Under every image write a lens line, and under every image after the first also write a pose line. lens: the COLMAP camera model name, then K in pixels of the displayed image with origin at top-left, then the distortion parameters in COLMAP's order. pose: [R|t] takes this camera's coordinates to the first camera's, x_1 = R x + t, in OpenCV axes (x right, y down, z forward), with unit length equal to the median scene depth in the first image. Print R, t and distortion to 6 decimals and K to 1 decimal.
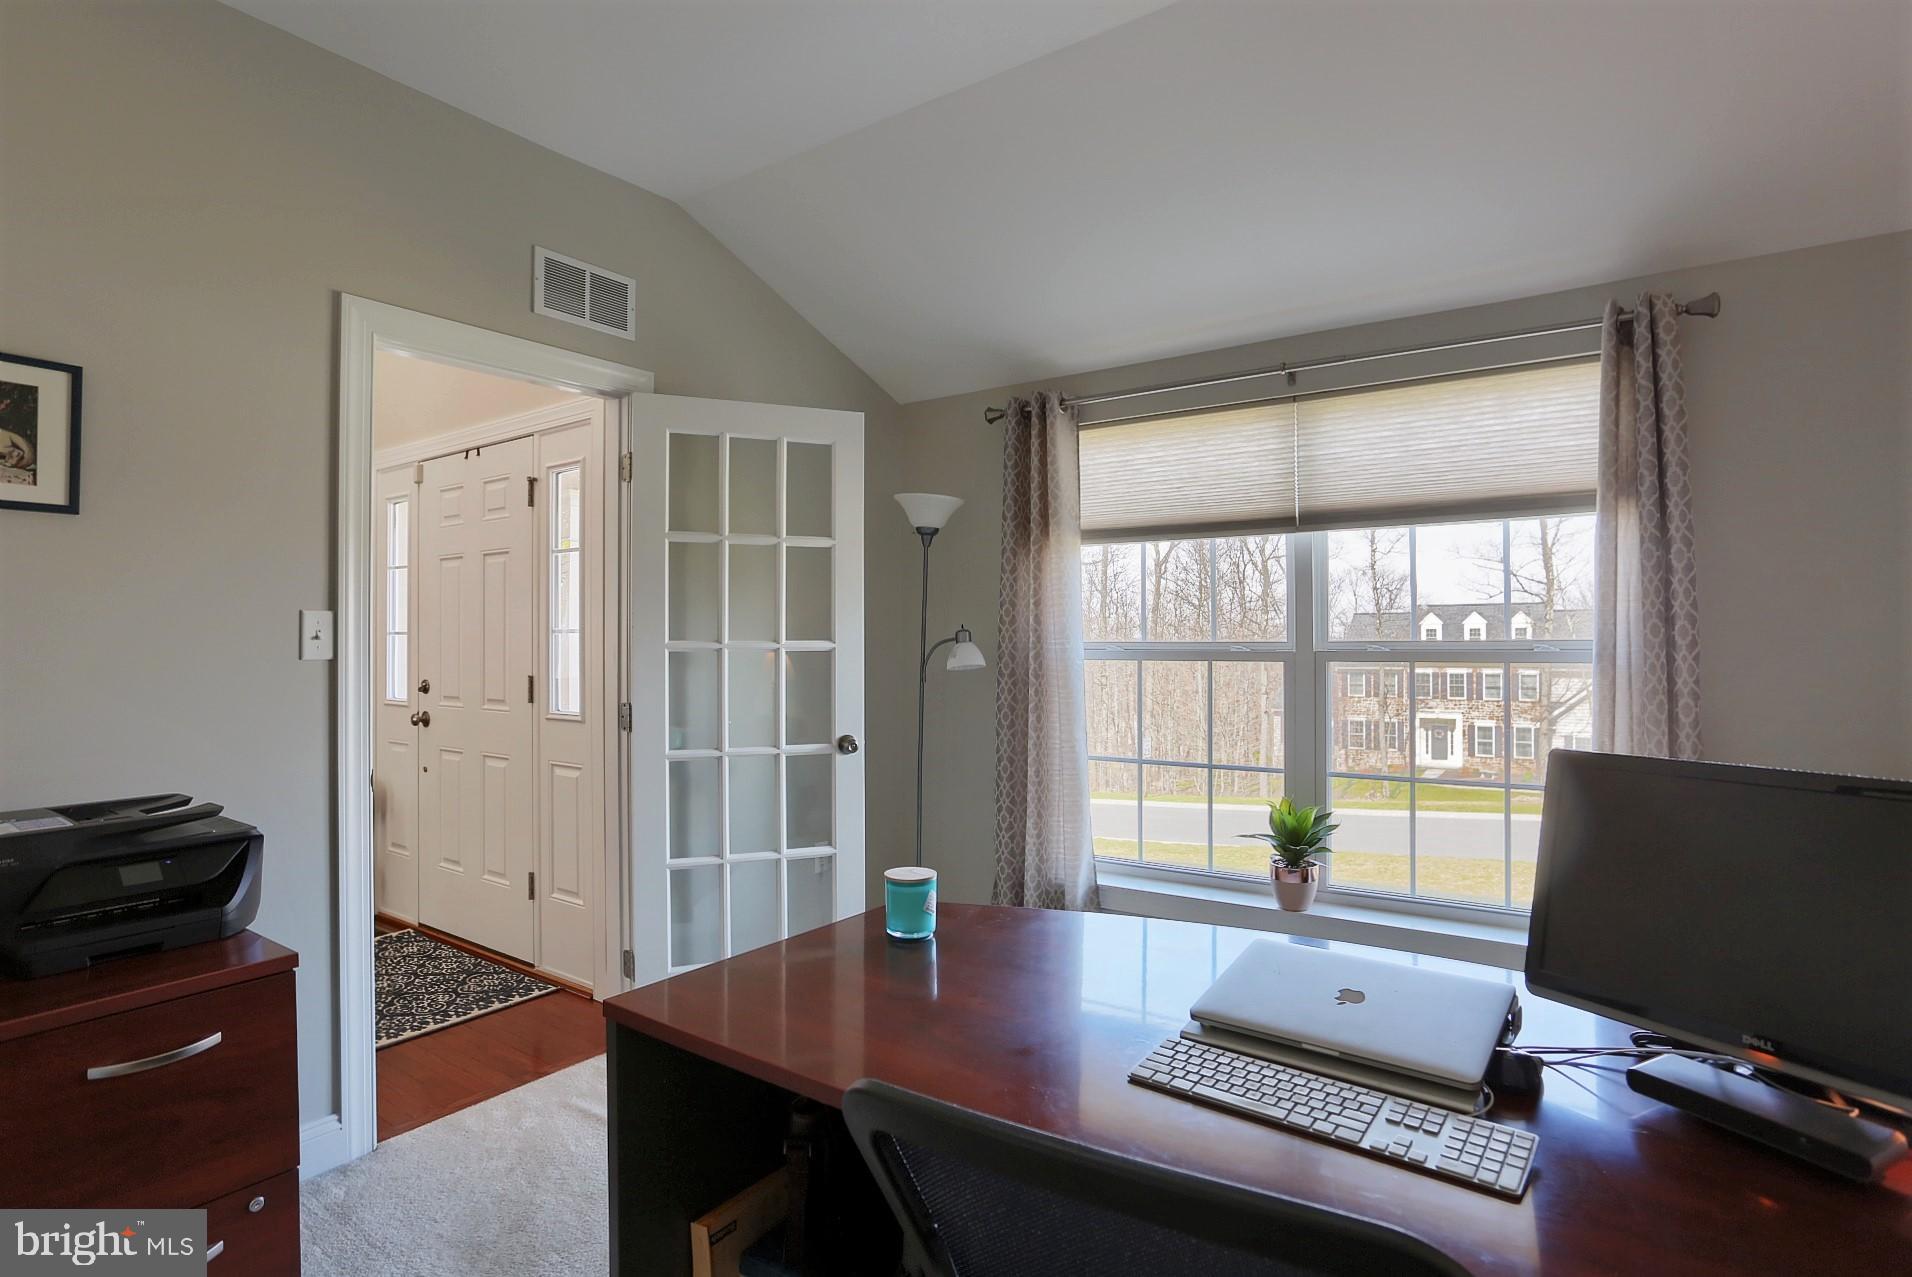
lens RADIAL K [[973.6, 0, 956.0], [0, 973.6, 638.5], [0, 0, 1]] dist [-0.031066, 0.000948]
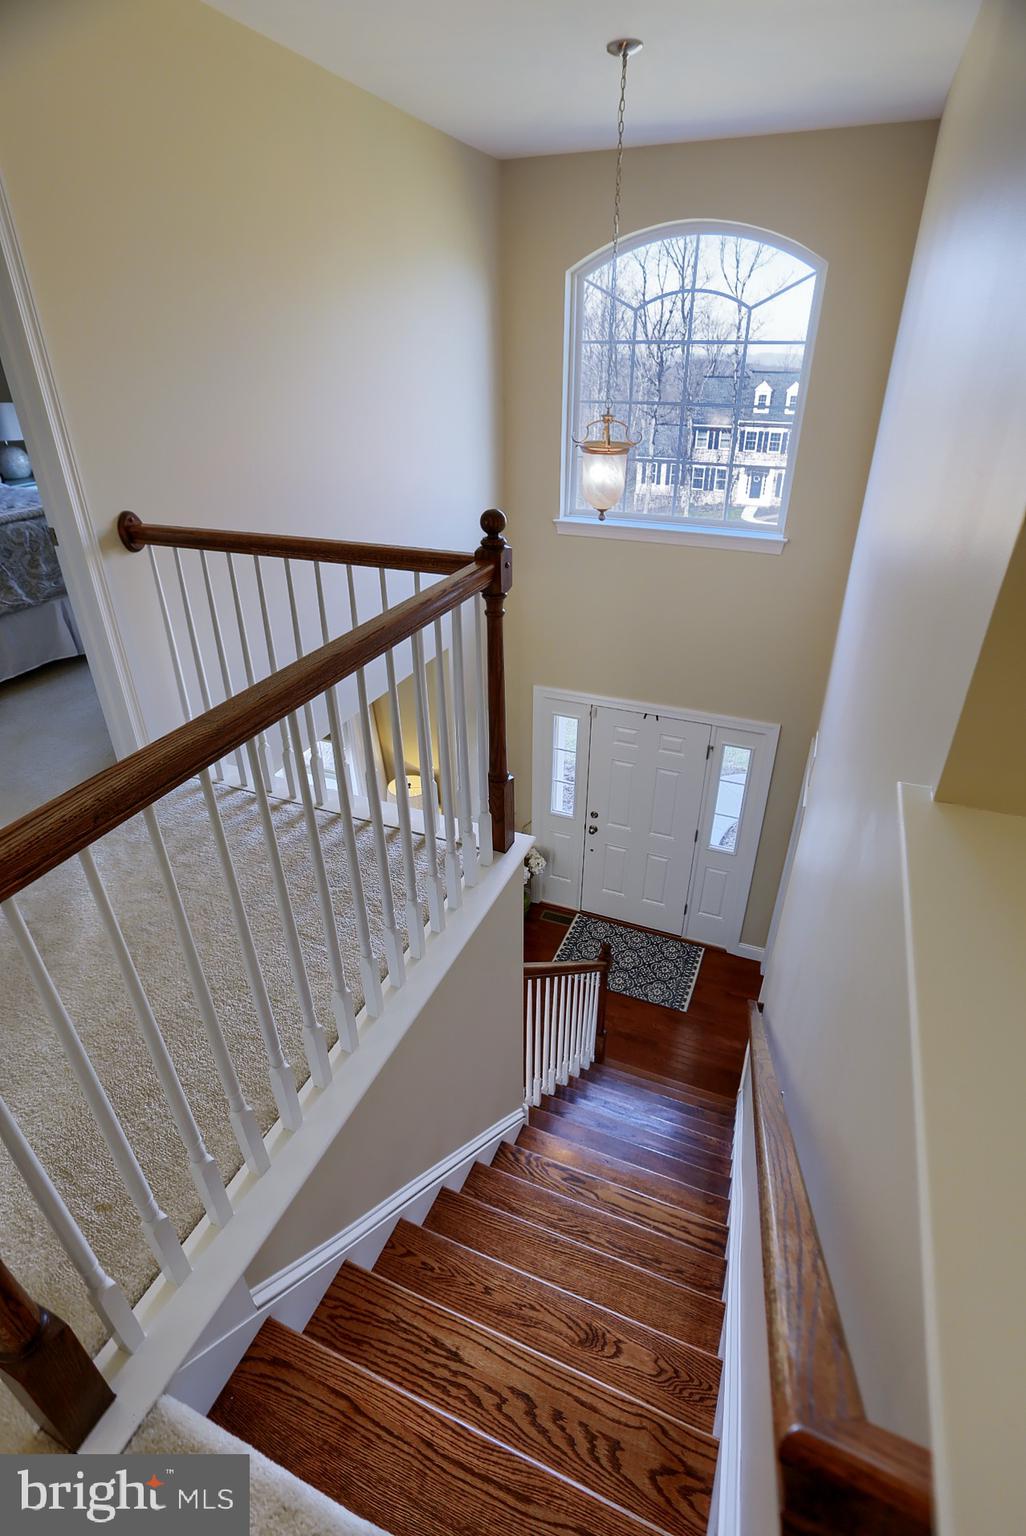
lens RADIAL K [[761.6, 0, 513.0], [0, 761.6, 768.0], [0, 0, 1]] dist [-0.067621, 0.032868]
pose [[0.975867, -0.106062, 0.190877, -0.994056], [-0.000745, 0.872498, 0.488617, -0.777851], [-0.218364, -0.476967, 0.851363, -0.218522]]
